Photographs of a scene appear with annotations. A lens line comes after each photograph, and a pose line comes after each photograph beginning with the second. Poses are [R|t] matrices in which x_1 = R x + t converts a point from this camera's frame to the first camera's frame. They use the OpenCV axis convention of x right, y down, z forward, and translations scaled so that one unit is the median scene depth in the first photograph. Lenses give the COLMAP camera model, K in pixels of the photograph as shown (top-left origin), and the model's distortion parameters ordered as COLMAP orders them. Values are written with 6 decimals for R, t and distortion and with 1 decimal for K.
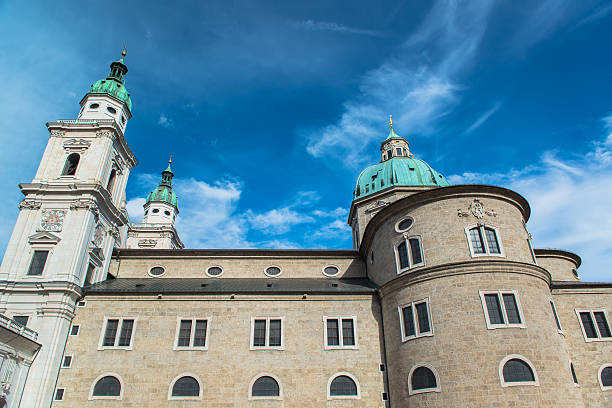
lens RADIAL K [[423.5, 0, 307.9], [0, 423.5, 204.0], [0, 0, 1]] dist [-0.048997, -0.003738]
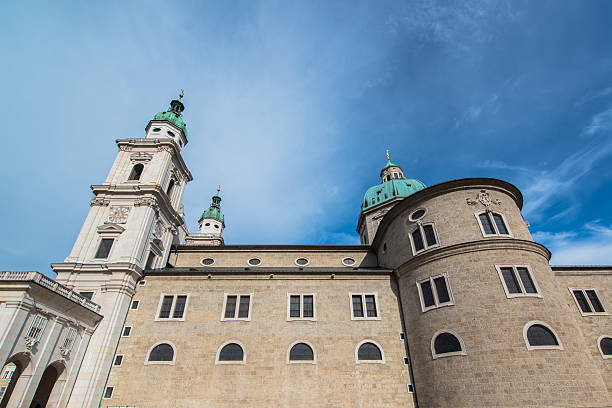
lens RADIAL K [[287.2, 0, 309.5], [0, 287.2, 240.0], [0, 0, 1]] dist [-0.017015, -0.000808]
pose [[0.999940, -0.001176, -0.010891, -0.064543], [0.001184, 0.999999, 0.000746, 0.120205], [0.010890, -0.000759, 0.999940, 0.204405]]
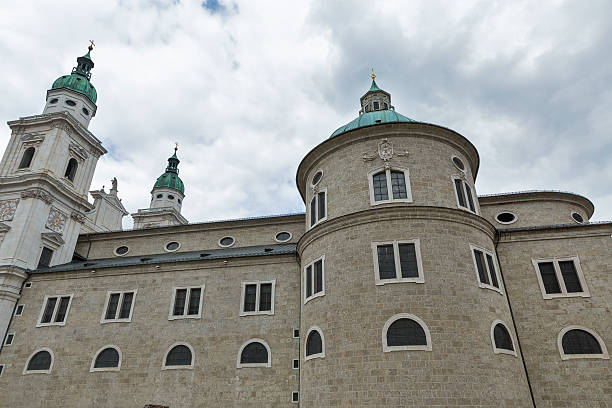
lens RADIAL K [[408.7, 0, 306.0], [0, 408.7, 204.0], [0, 0, 1]] dist [0.010208, -0.000087]
pose [[0.973356, -0.096324, -0.208084, 0.394008], [0.105897, 0.993749, 0.035341, 0.071561], [0.203380, -0.056435, 0.977472, 0.125657]]
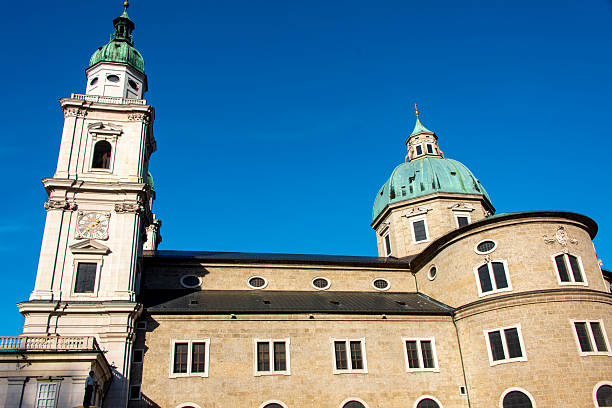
lens RADIAL K [[538.4, 0, 303.2], [0, 538.4, 206.4], [0, 0, 1]] dist [0.014201, -0.015242]
pose [[0.981003, 0.047777, 0.188018, -0.437152], [-0.061681, 0.995721, 0.068806, -0.106638], [-0.183927, -0.079096, 0.979752, -0.149843]]
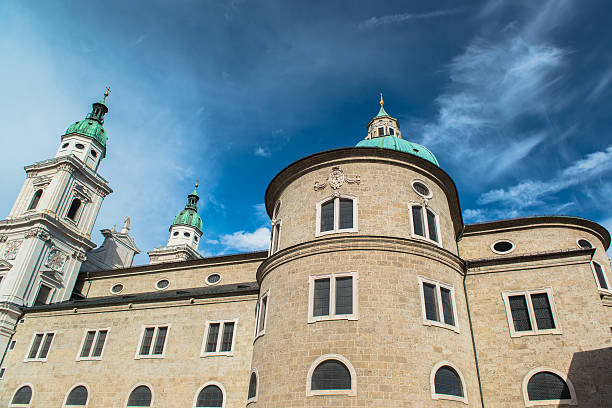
lens RADIAL K [[435.1, 0, 320.6], [0, 435.1, 195.6], [0, 0, 1]] dist [-0.053284, -0.000874]
pose [[0.938206, -0.151864, -0.310977, 0.610556], [0.133477, 0.987841, -0.079710, 0.105111], [0.319301, 0.033276, 0.947069, 0.177735]]
